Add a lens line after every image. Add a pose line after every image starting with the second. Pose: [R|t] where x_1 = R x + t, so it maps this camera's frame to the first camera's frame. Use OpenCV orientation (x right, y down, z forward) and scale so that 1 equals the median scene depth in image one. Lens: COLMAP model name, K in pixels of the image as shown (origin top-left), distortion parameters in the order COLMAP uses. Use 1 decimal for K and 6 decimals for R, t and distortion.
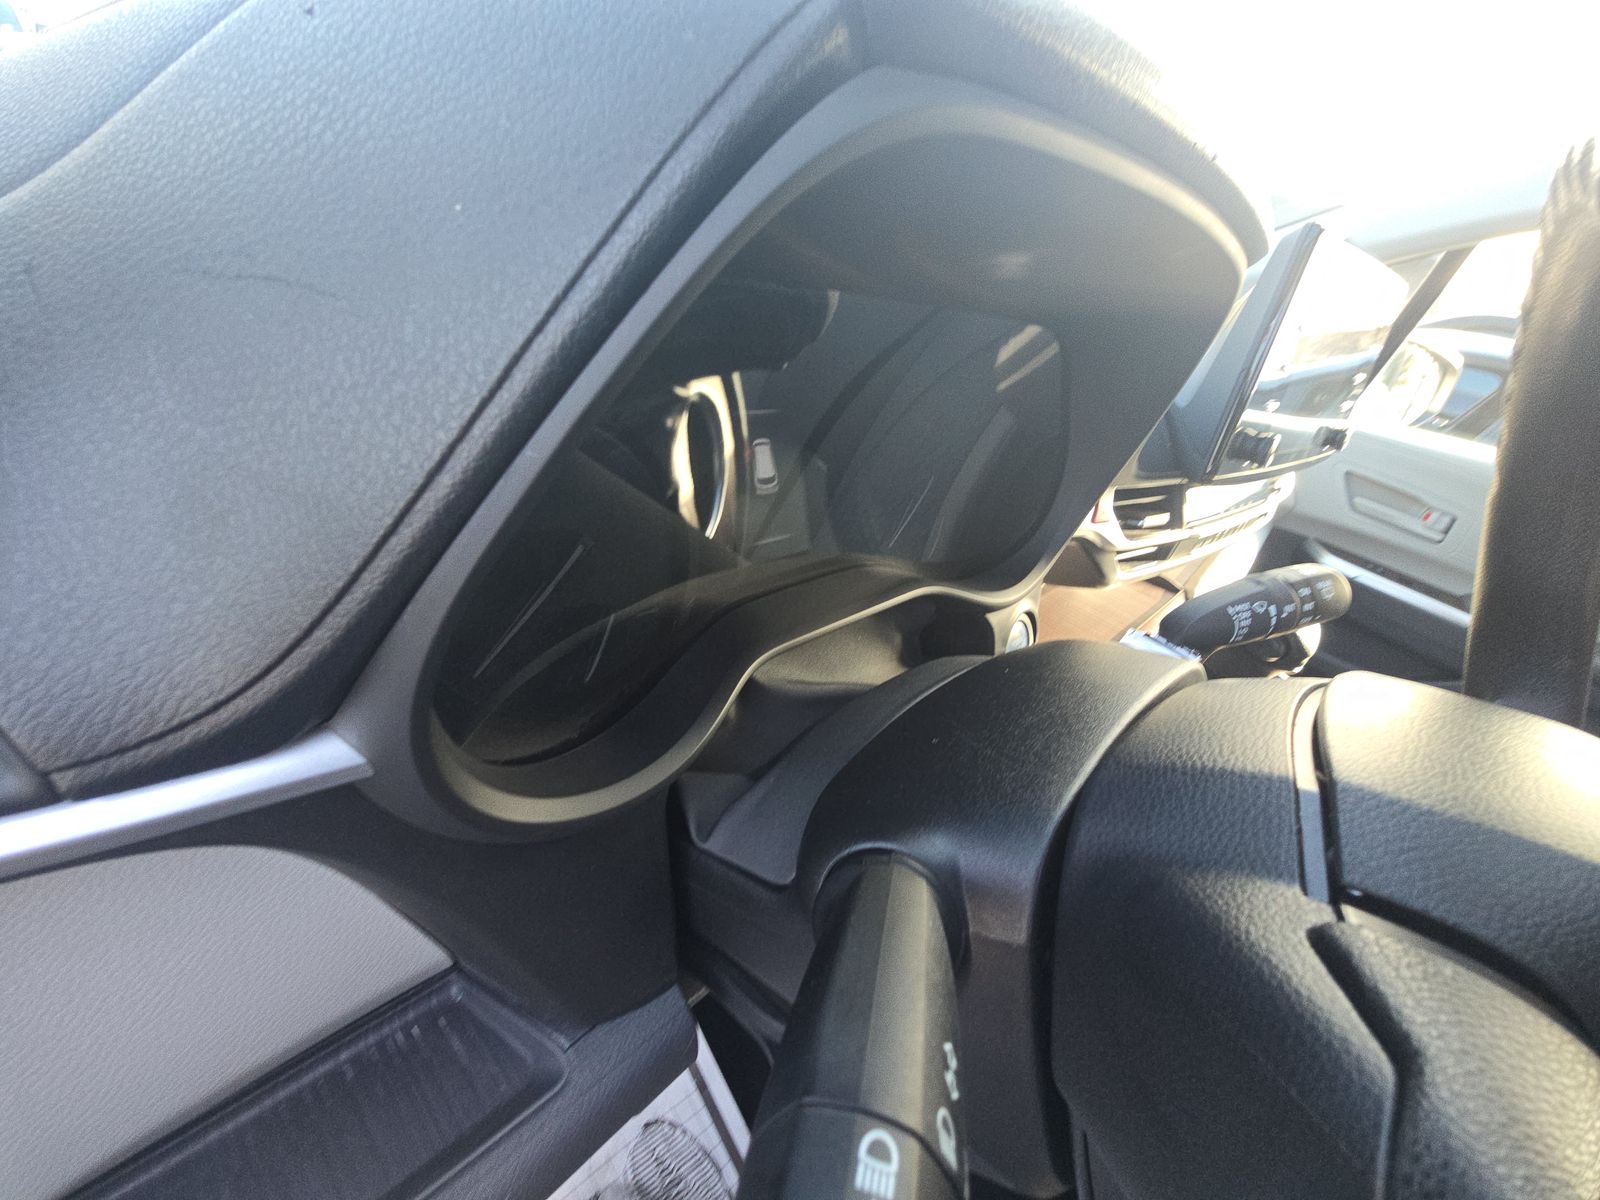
lens RADIAL K [[644.4, 0, 805.6], [0, 644.4, 597.6], [0, 0, 1]] dist [0.019610, -0.012685]
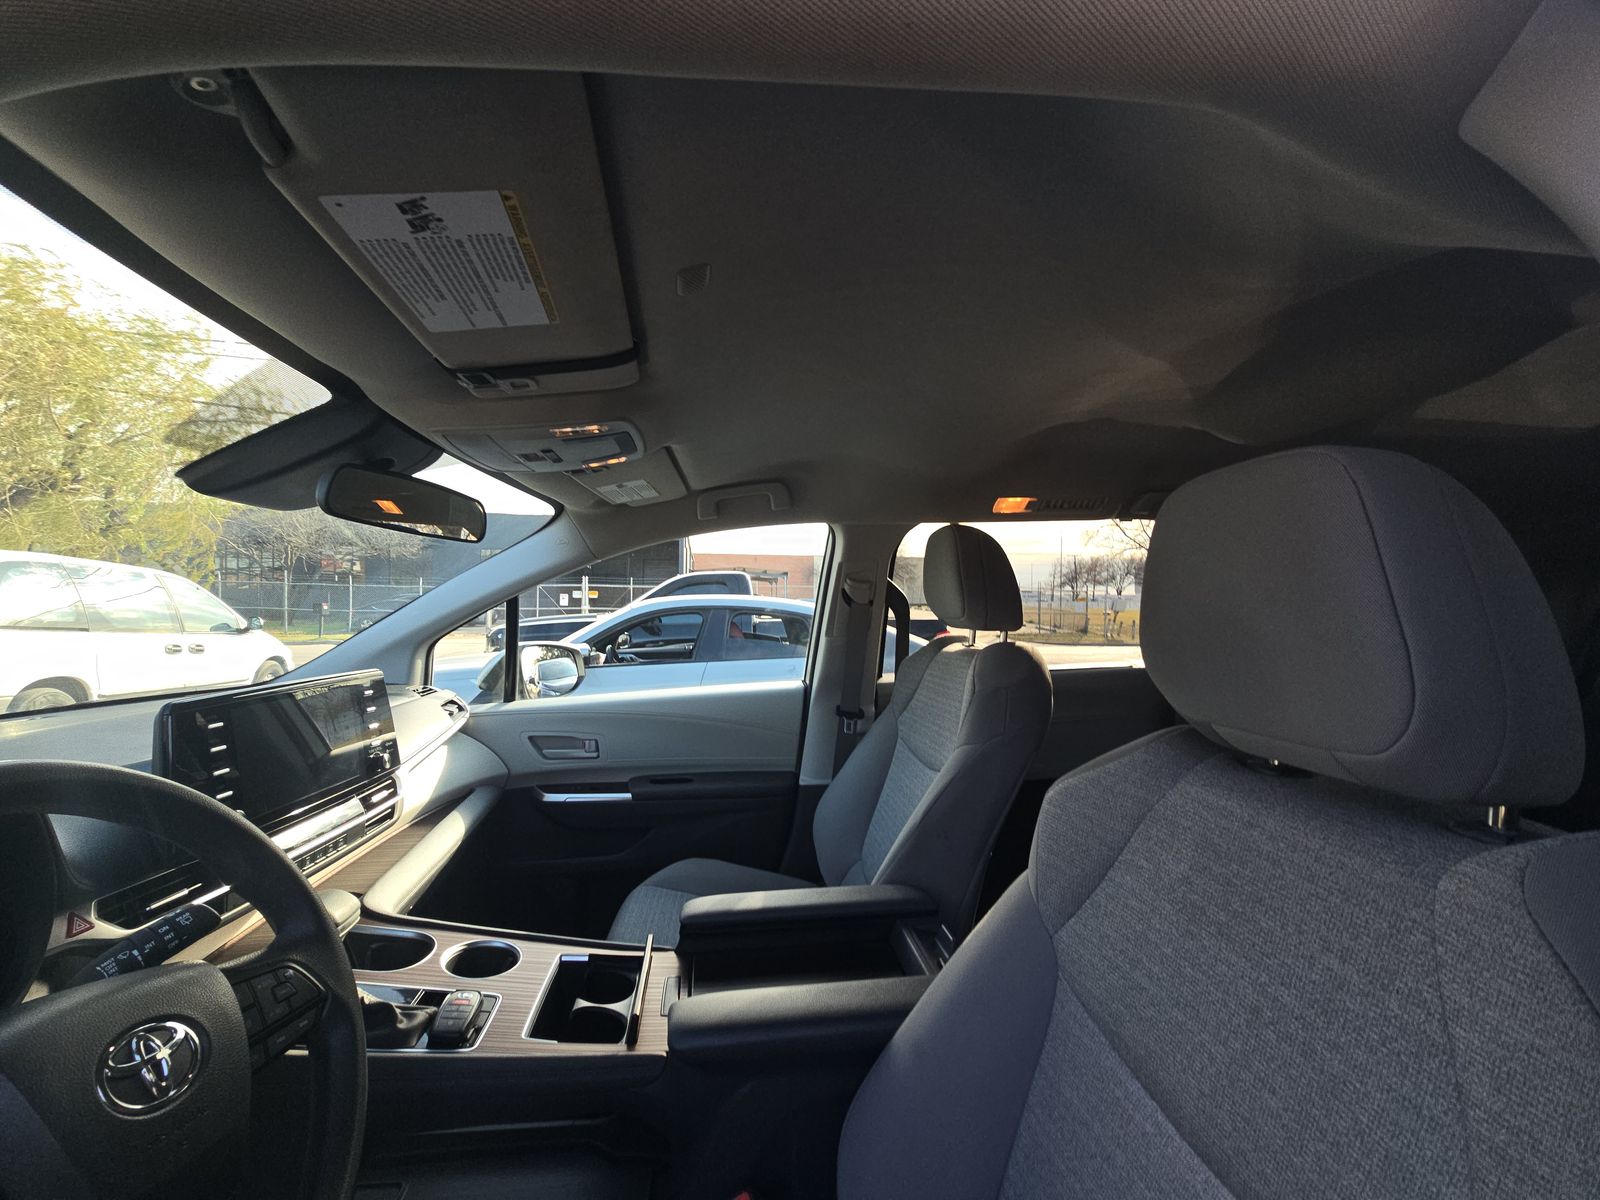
lens RADIAL K [[646.4, 0, 793.6], [0, 646.4, 603.7], [0, 0, 1]] dist [0.013543, -0.008296]
pose [[0.639127, -0.221593, 0.736487, 0.354248], [0.506124, 0.842206, -0.185816, 0.189724], [-0.579098, 0.491514, 0.650431, -0.646929]]
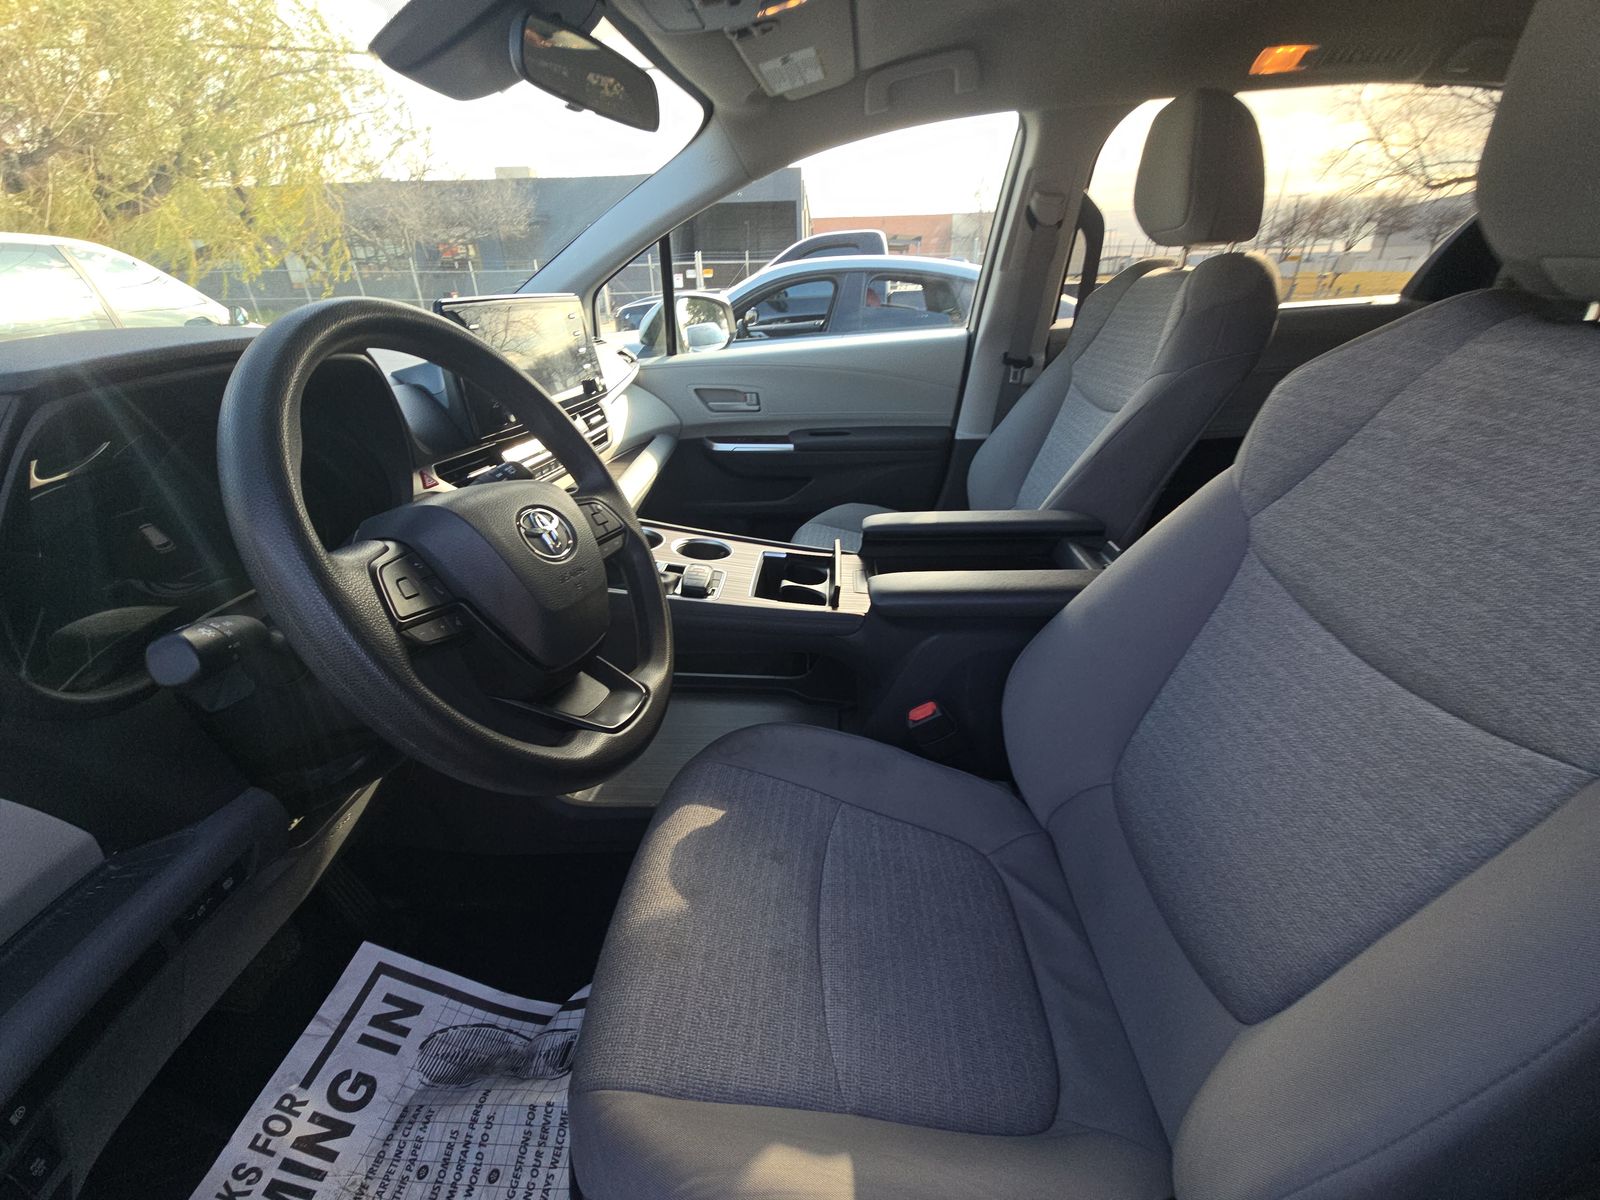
lens RADIAL K [[644.9, 0, 791.7], [0, 644.9, 605.6], [0, 0, 1]] dist [0.011047, -0.007275]
pose [[0.752963, -0.489978, 0.439281, 0.169126], [0.490739, 0.862830, 0.121243, 0.262514], [-0.438431, 0.124280, 0.890130, -0.570370]]
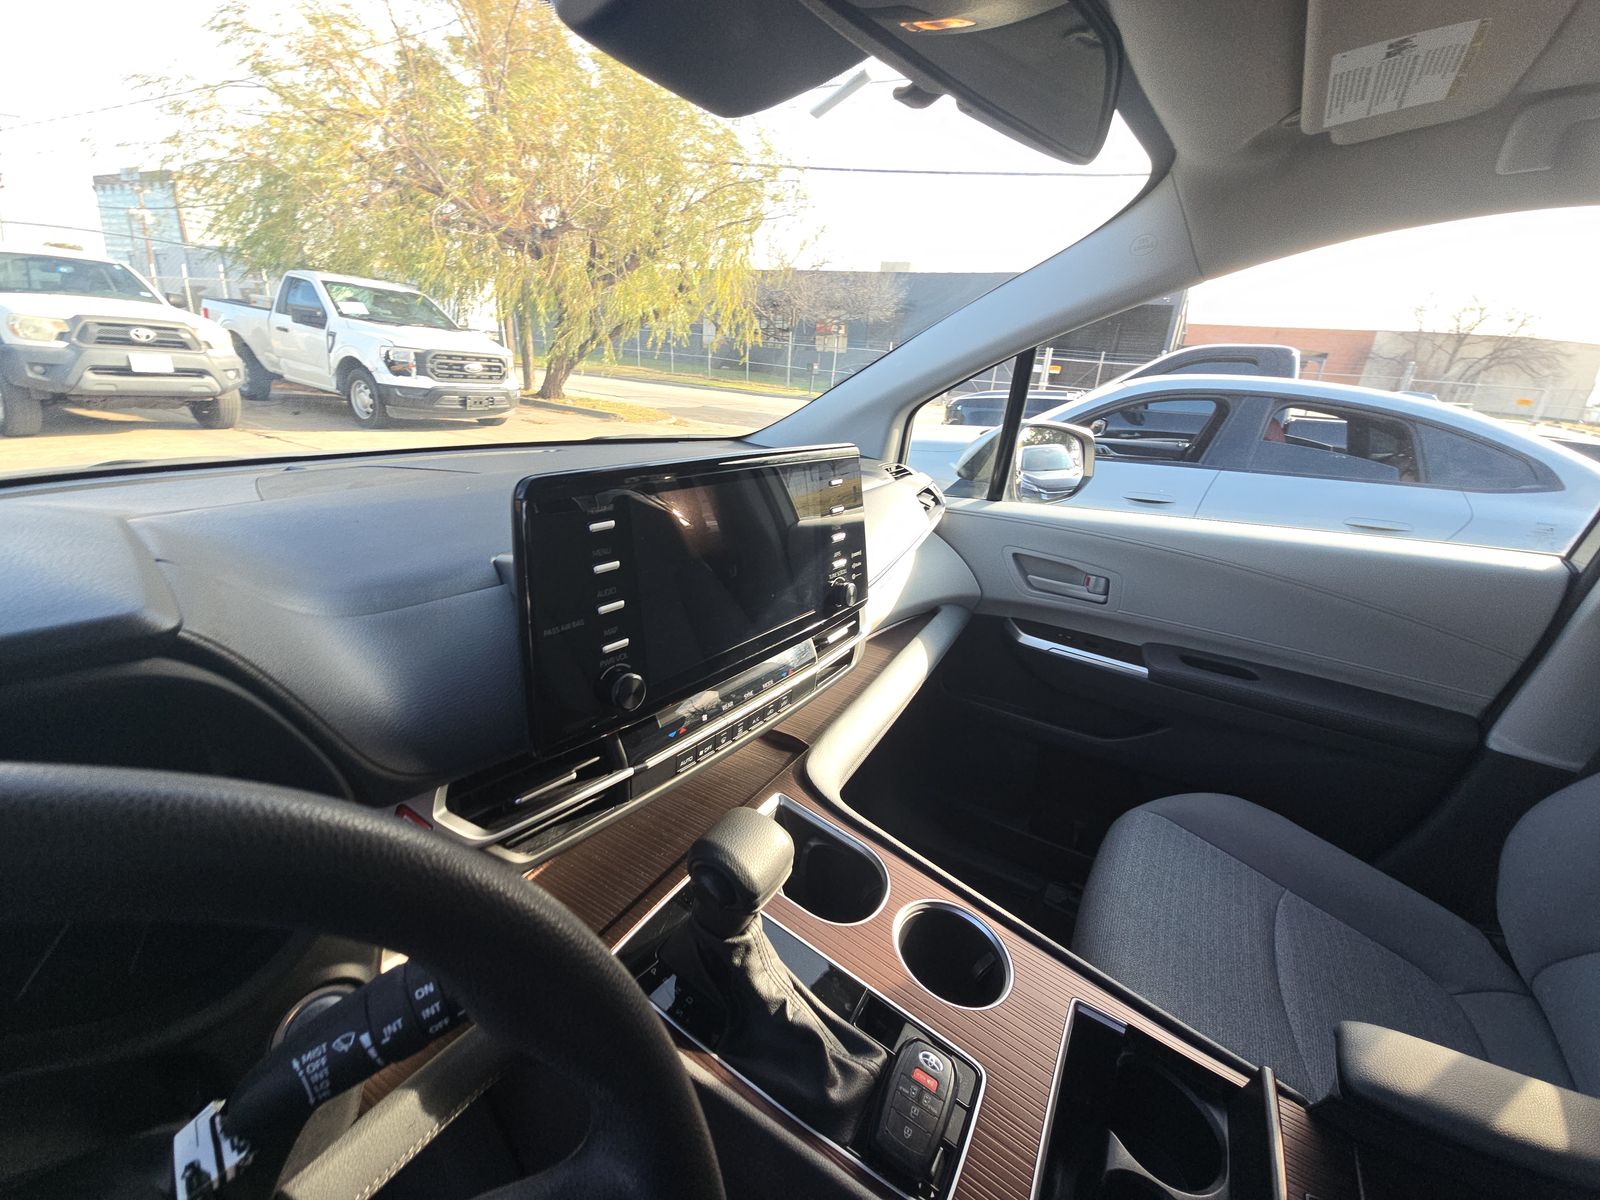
lens RADIAL K [[640.0, 0, 801.5], [0, 640.0, 595.7], [0, 0, 1]] dist [-0.000110, -0.000387]
pose [[0.966598, -0.217006, 0.136368, 0.553991], [0.235012, 0.962745, -0.133756, -0.111392], [-0.102262, 0.161337, 0.981587, 0.051687]]
